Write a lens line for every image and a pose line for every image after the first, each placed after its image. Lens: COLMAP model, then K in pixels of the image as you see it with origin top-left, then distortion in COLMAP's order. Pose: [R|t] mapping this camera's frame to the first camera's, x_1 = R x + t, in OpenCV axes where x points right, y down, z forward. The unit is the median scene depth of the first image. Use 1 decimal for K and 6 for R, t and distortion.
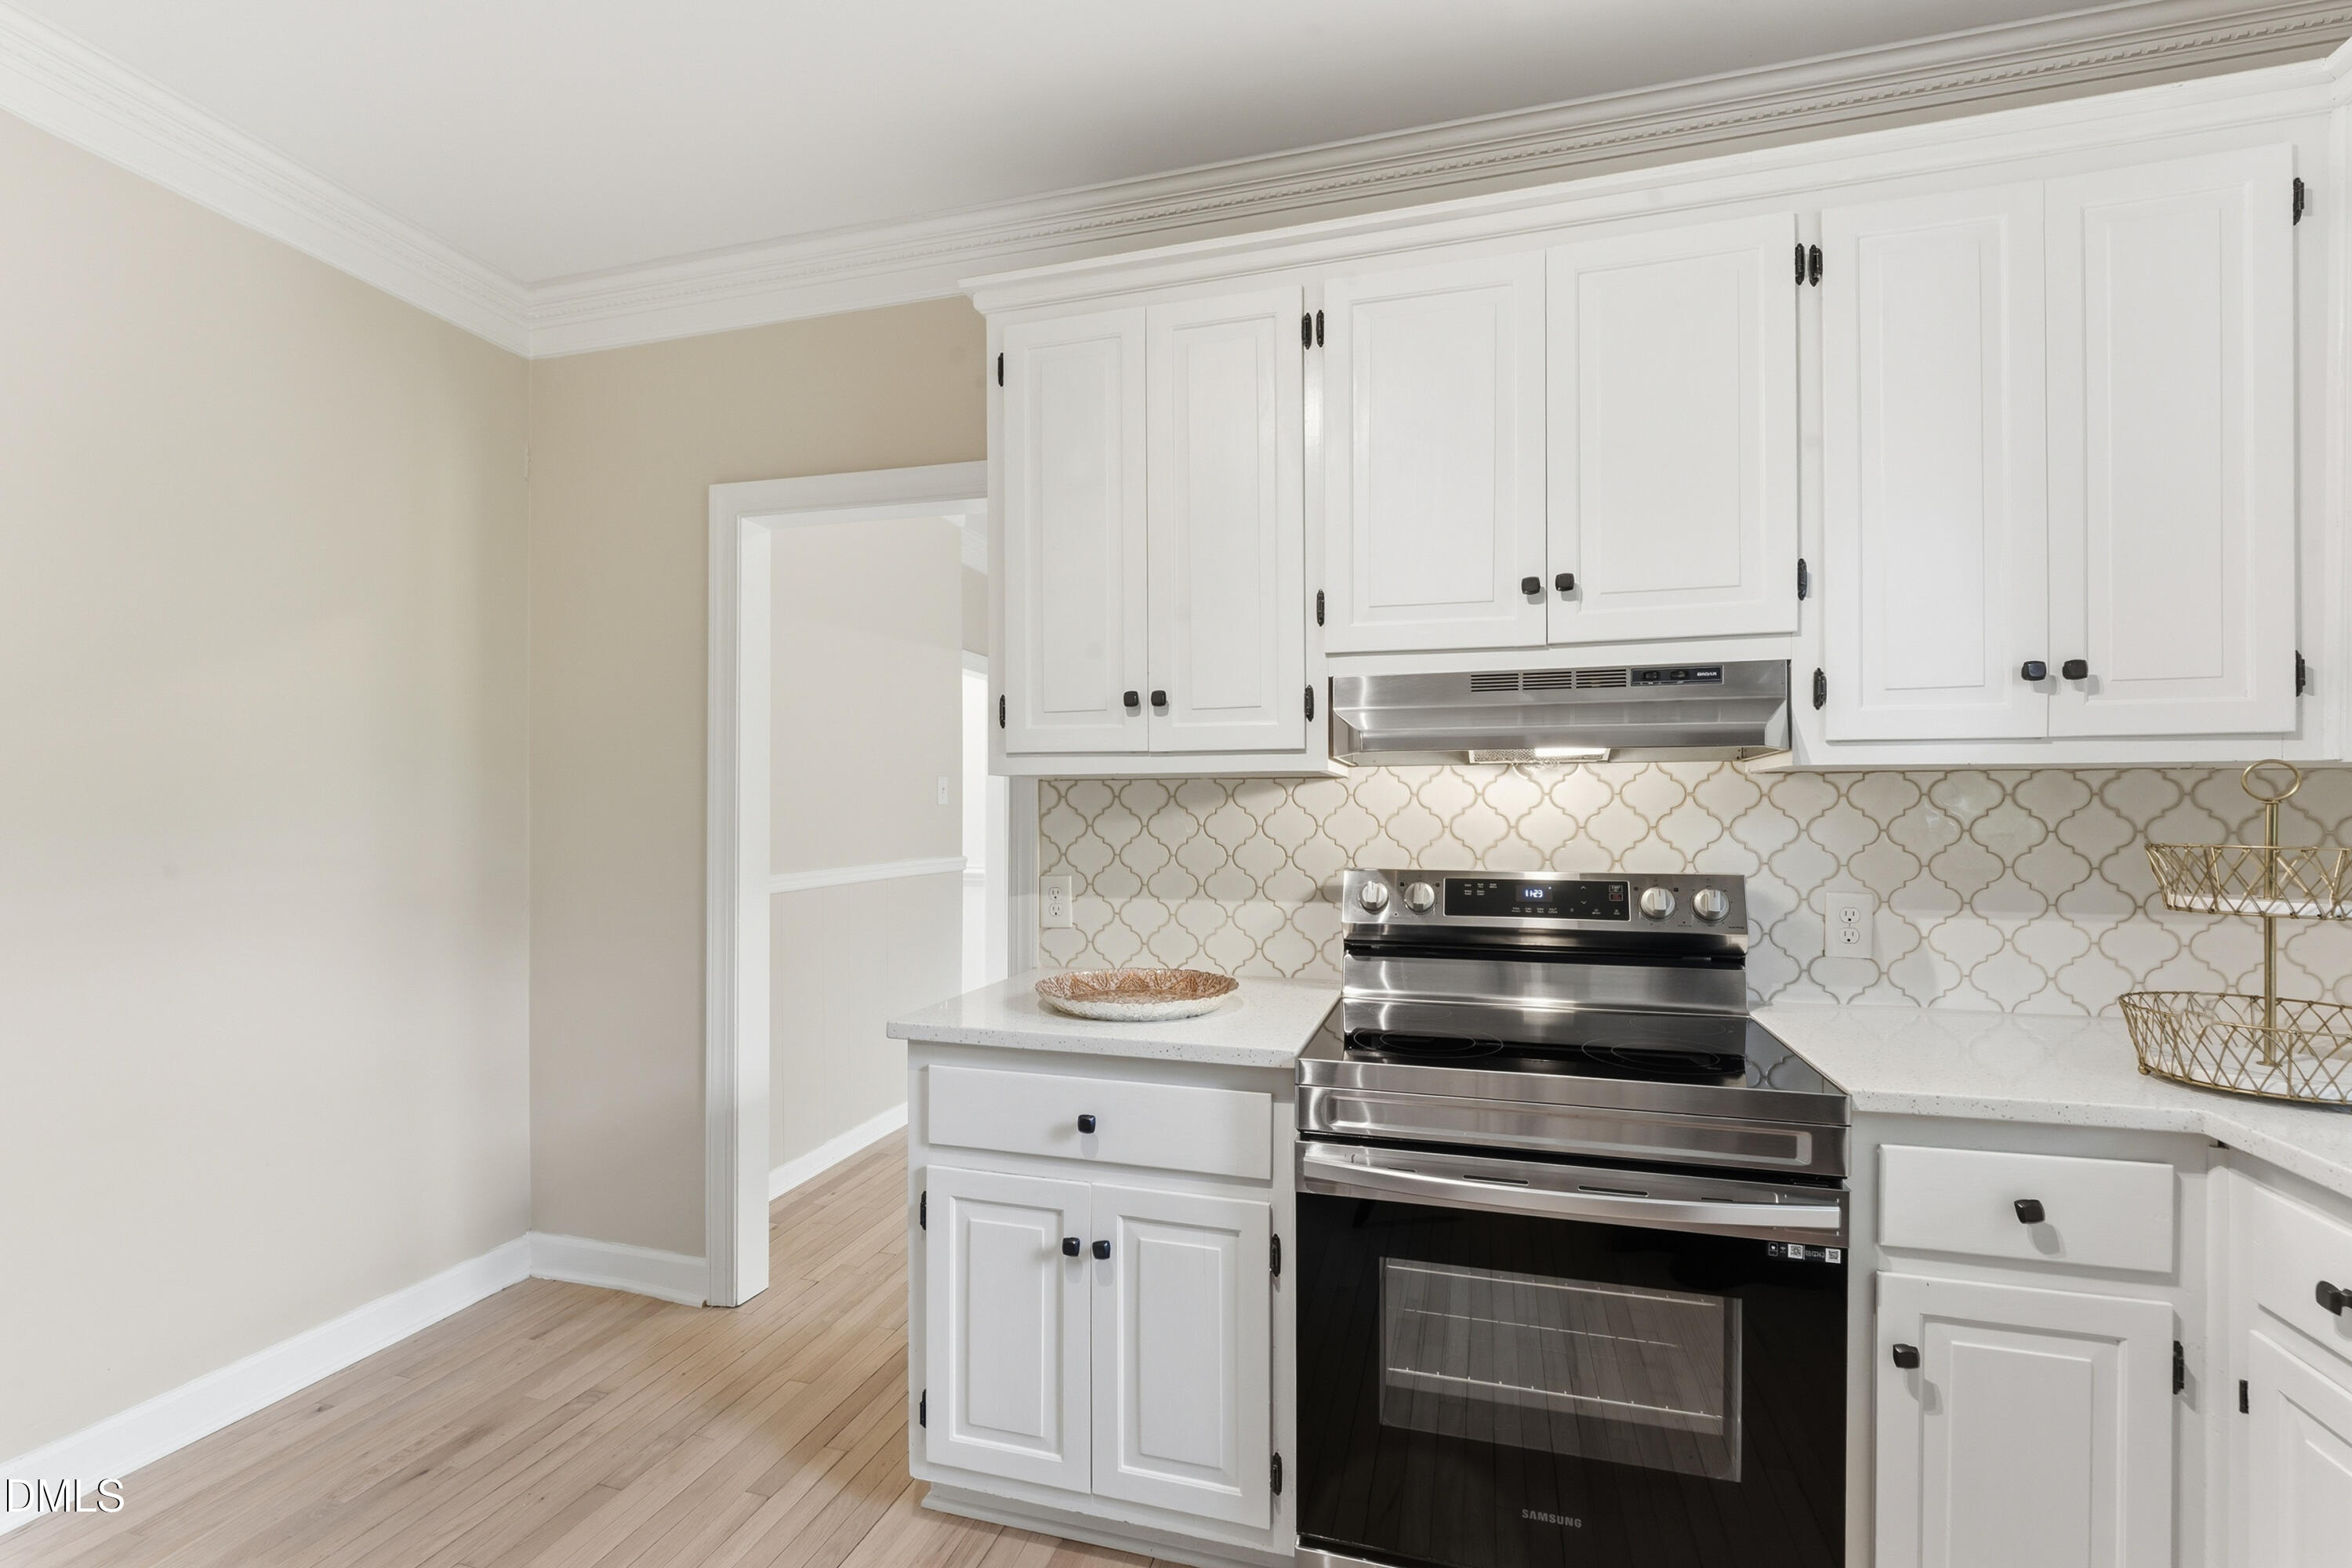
lens RADIAL K [[1052.0, 0, 1178.5], [0, 1052.0, 806.0], [0, 0, 1]] dist [-0.000444, -0.000819]
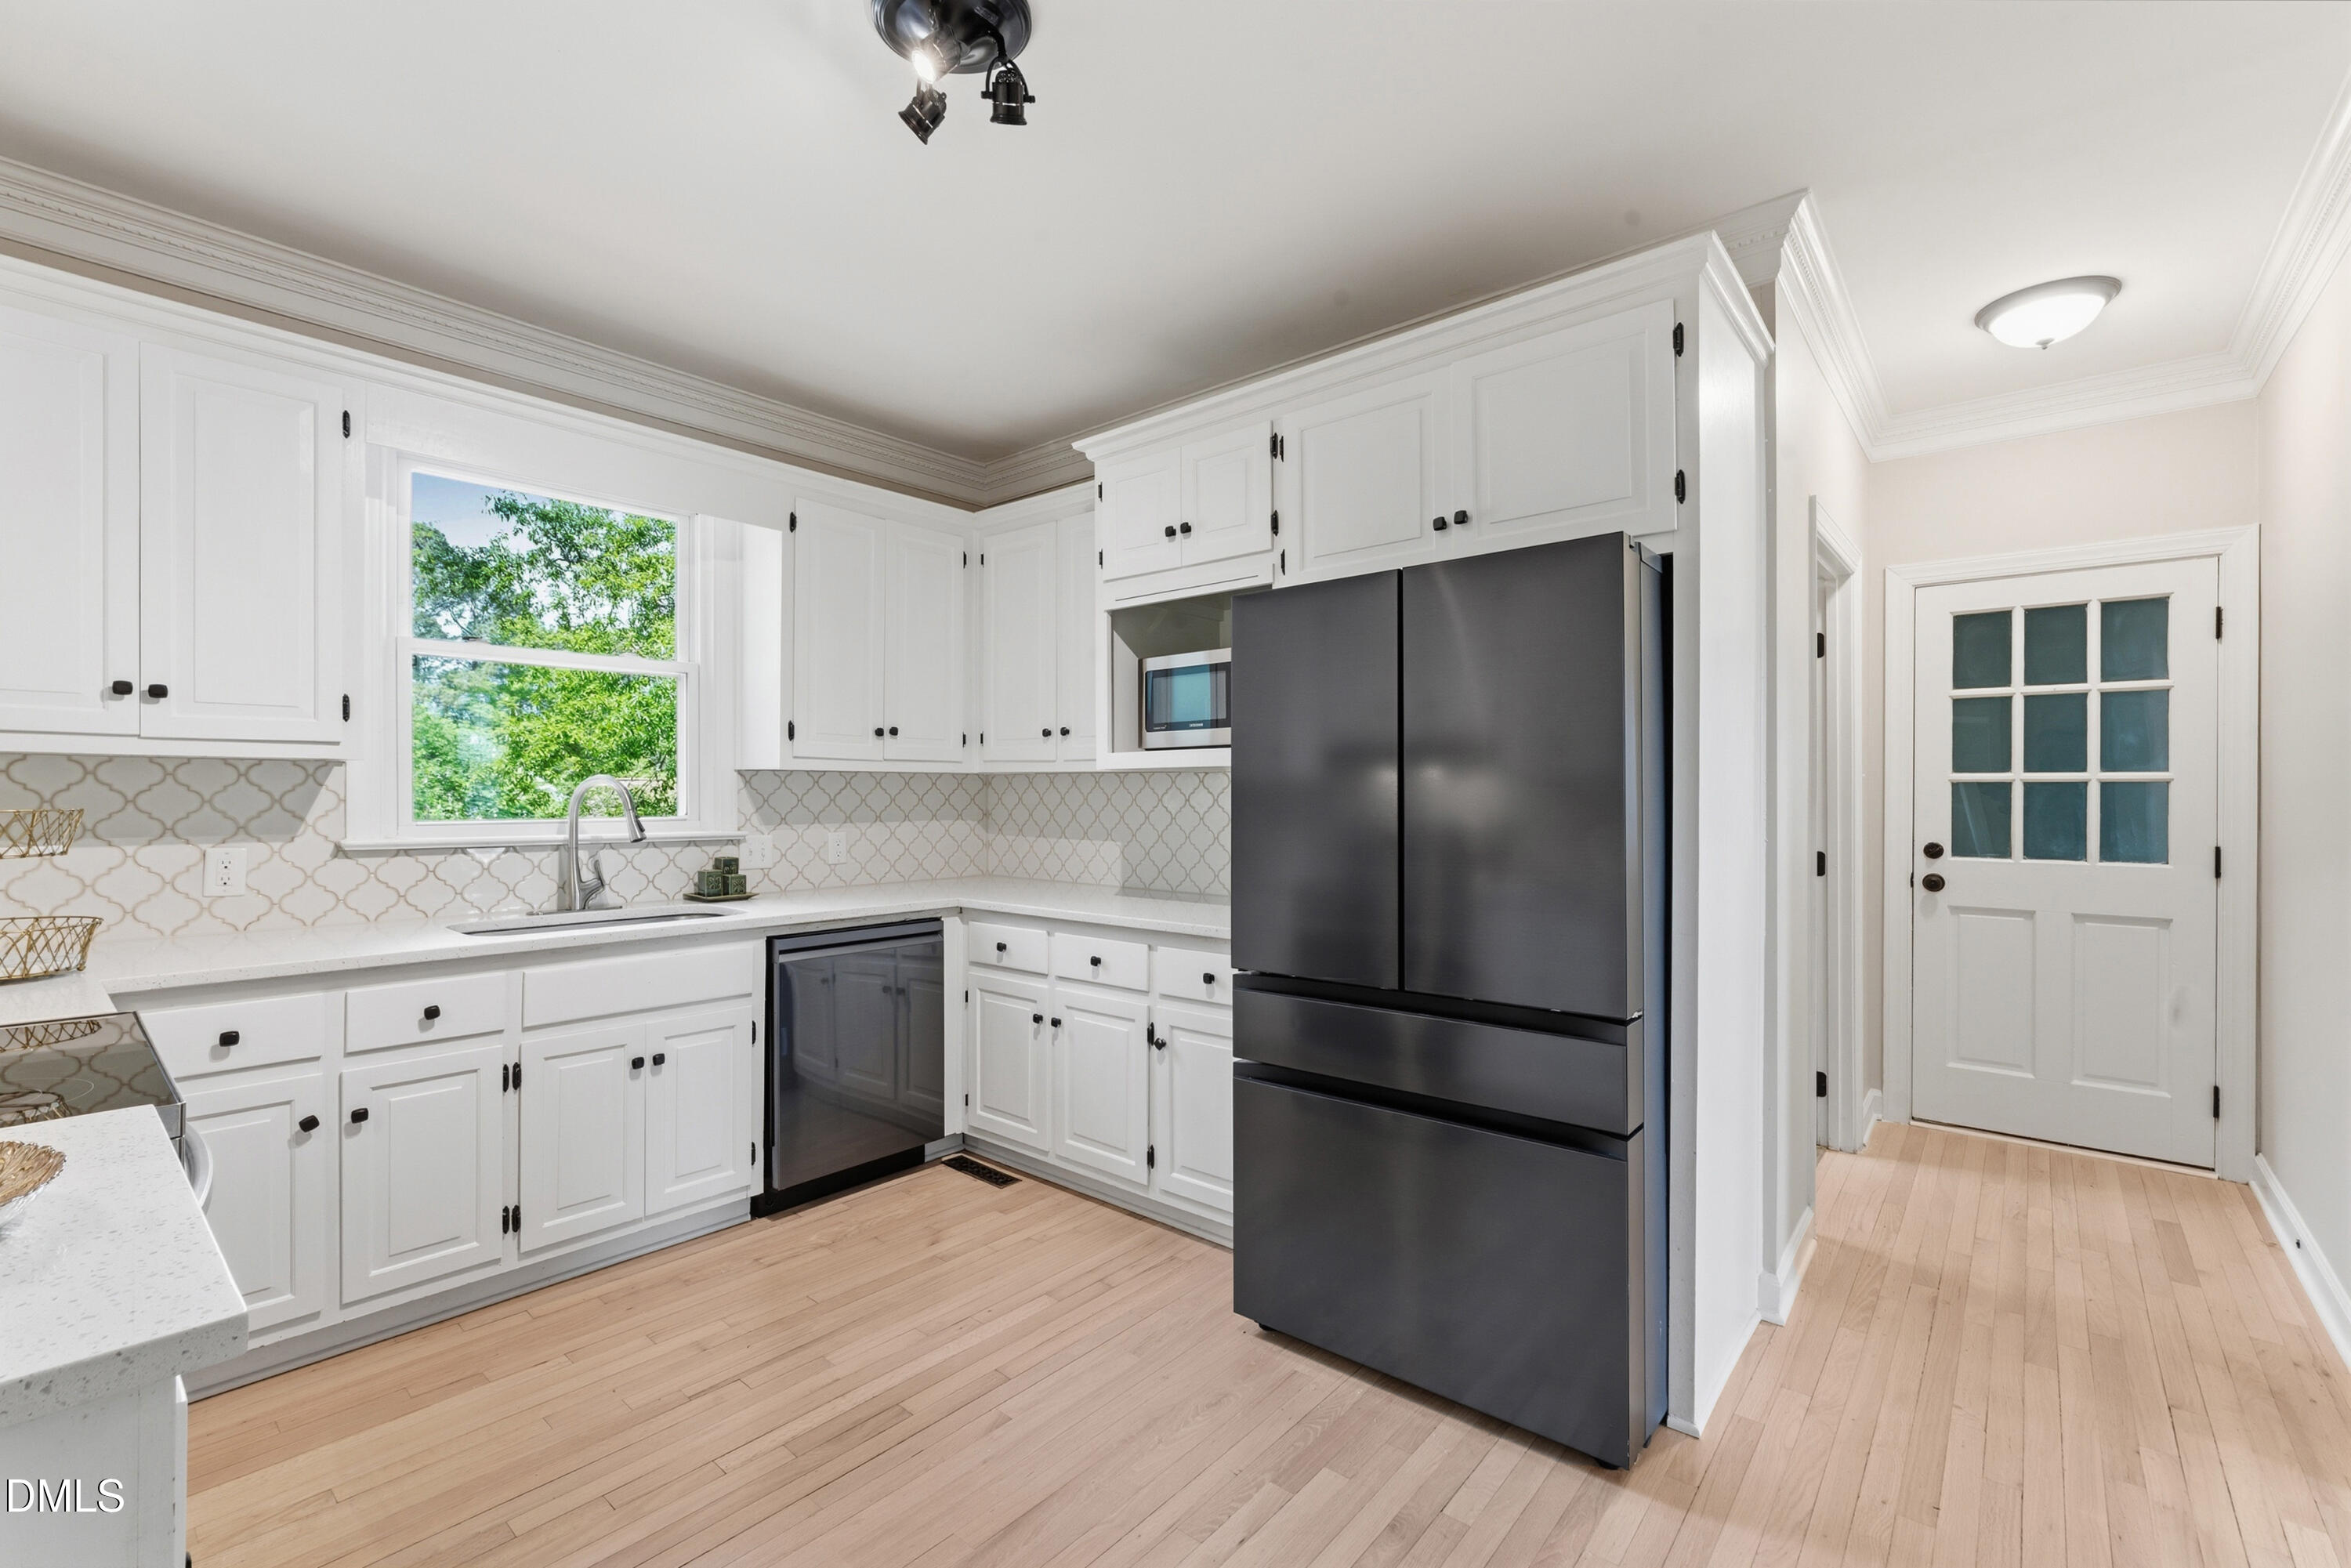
lens RADIAL K [[1002.3, 0, 1179.3], [0, 1002.3, 784.3], [0, 0, 1]] dist [-0.003796, -0.000680]
pose [[-0.913690, -0.006530, 0.406359, -0.710331], [-0.008005, 0.999966, -0.001928, -0.004710], [-0.406333, -0.005015, -0.913711, 1.214099]]
